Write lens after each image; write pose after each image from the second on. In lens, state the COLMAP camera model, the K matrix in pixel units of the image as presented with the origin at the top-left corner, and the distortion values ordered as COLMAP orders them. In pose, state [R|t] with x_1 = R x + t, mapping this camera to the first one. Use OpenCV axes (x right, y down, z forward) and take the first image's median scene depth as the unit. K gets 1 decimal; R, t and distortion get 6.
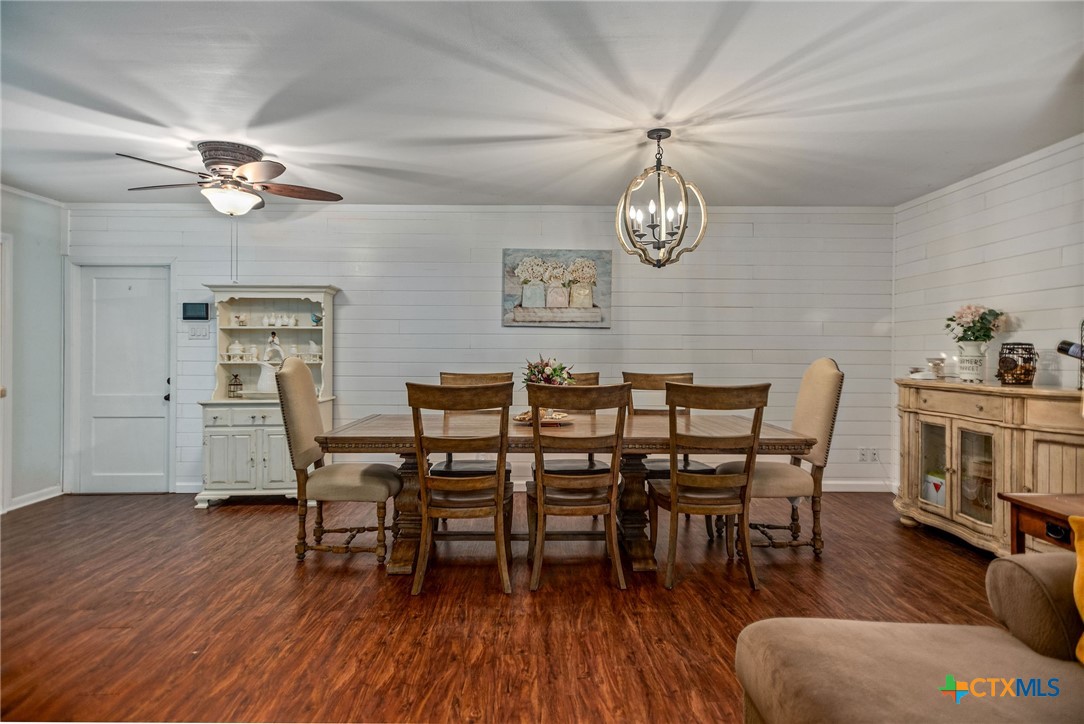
lens RADIAL K [[634.7, 0, 536.6], [0, 634.7, 358.6], [0, 0, 1]] dist [0.000534, -0.000625]
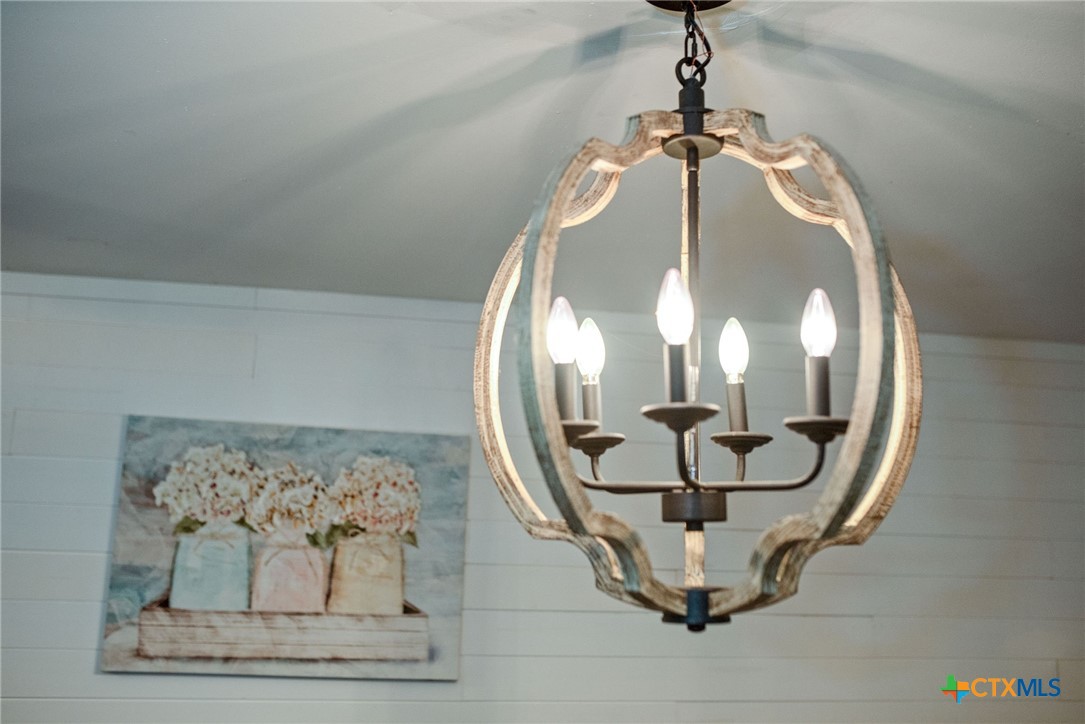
lens RADIAL K [[1134.8, 0, 543.2], [0, 1134.8, 360.8], [0, 0, 1]] dist [-0.007138, 0.000000]
pose [[0.984337, 0.052590, 0.168273, 0.067881], [-0.019946, 0.981565, -0.190086, -0.120052], [-0.175168, 0.183752, 0.967239, 0.514925]]
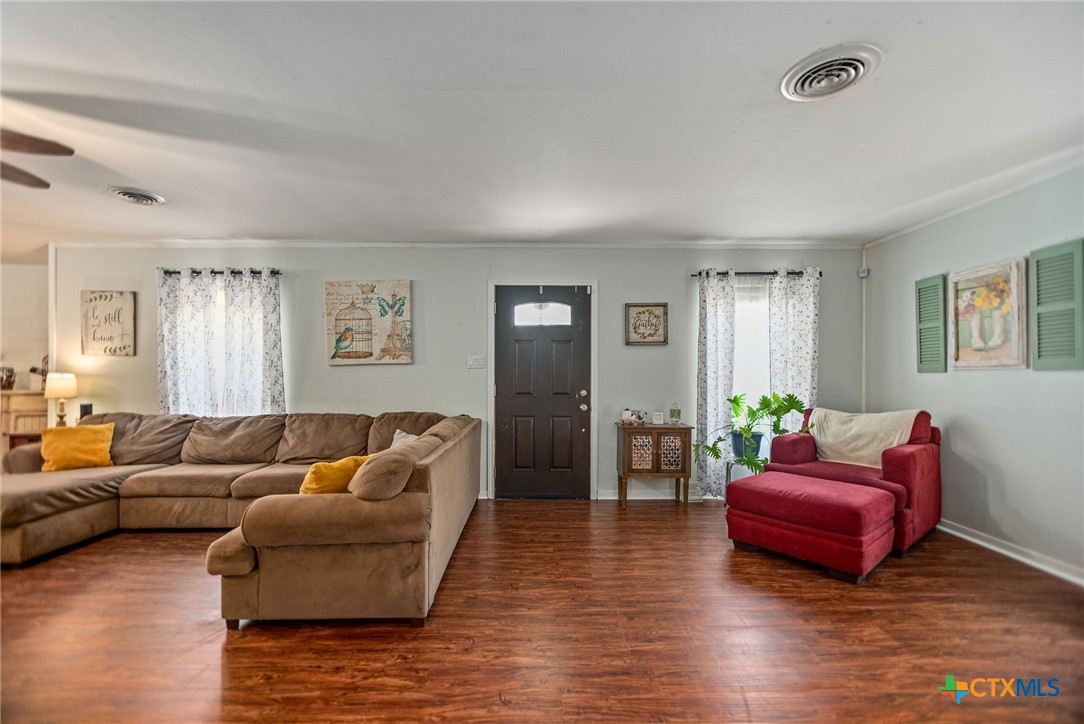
lens RADIAL K [[450.1, 0, 544.7], [0, 450.1, 369.4], [0, 0, 1]] dist [-0.007428, 0.001963]
pose [[0.014936, 0.009176, 0.999846, -0.414407], [0.006667, 0.999935, -0.009277, 0.003432], [-0.999866, 0.006805, 0.014874, -0.474275]]
